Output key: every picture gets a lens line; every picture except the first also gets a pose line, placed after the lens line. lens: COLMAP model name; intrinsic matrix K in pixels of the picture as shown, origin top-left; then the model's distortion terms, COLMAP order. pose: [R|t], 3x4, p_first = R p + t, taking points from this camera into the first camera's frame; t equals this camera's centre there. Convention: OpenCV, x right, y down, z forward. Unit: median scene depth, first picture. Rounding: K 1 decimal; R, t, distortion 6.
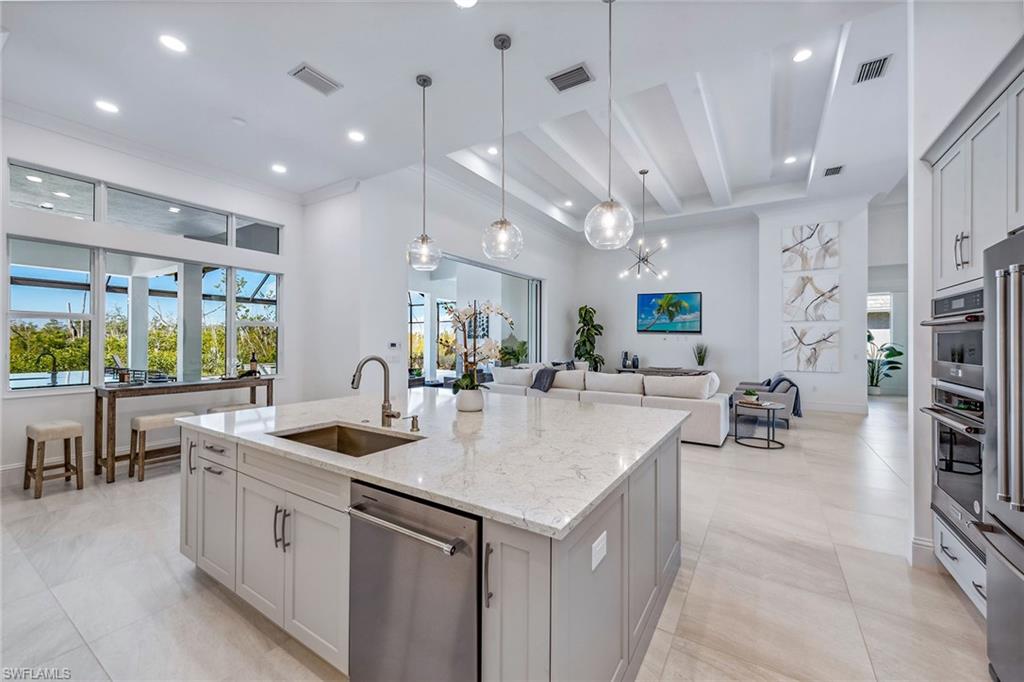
lens RADIAL K [[402.8, 0, 518.9], [0, 402.8, 339.8], [0, 0, 1]] dist [0.005988, -0.000735]
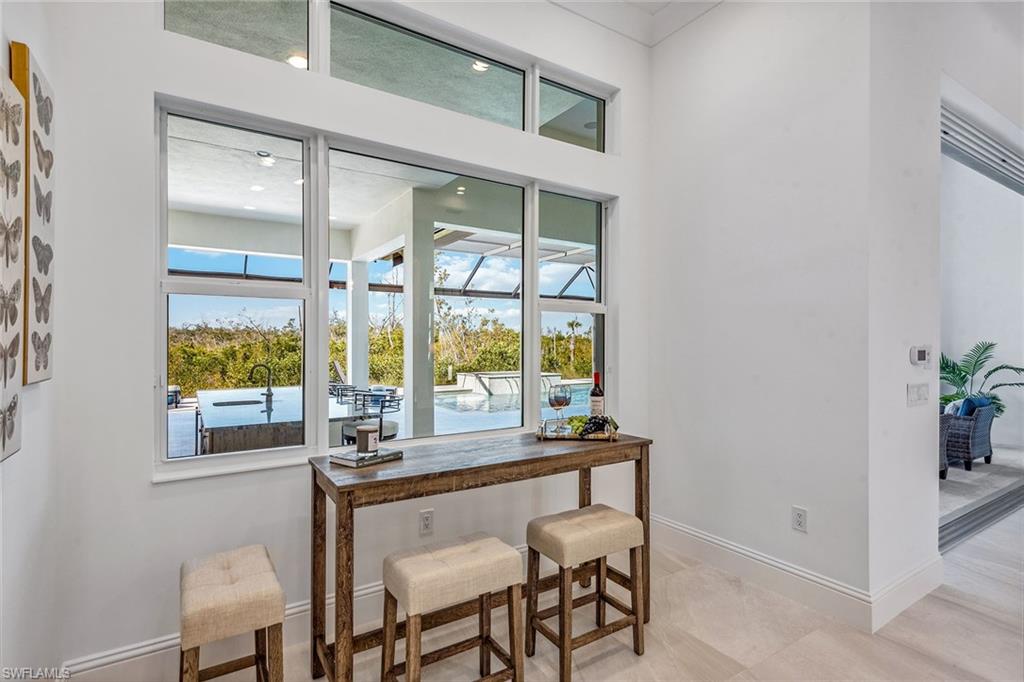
lens RADIAL K [[501.9, 0, 511.9], [0, 501.9, 342.2], [0, 0, 1]] dist [0.003406, 0.000155]
pose [[0.903860, -0.003549, -0.427814, -0.524810], [0.004566, 0.999989, 0.001351, -0.000683], [0.427805, -0.003175, 0.903866, 0.509918]]
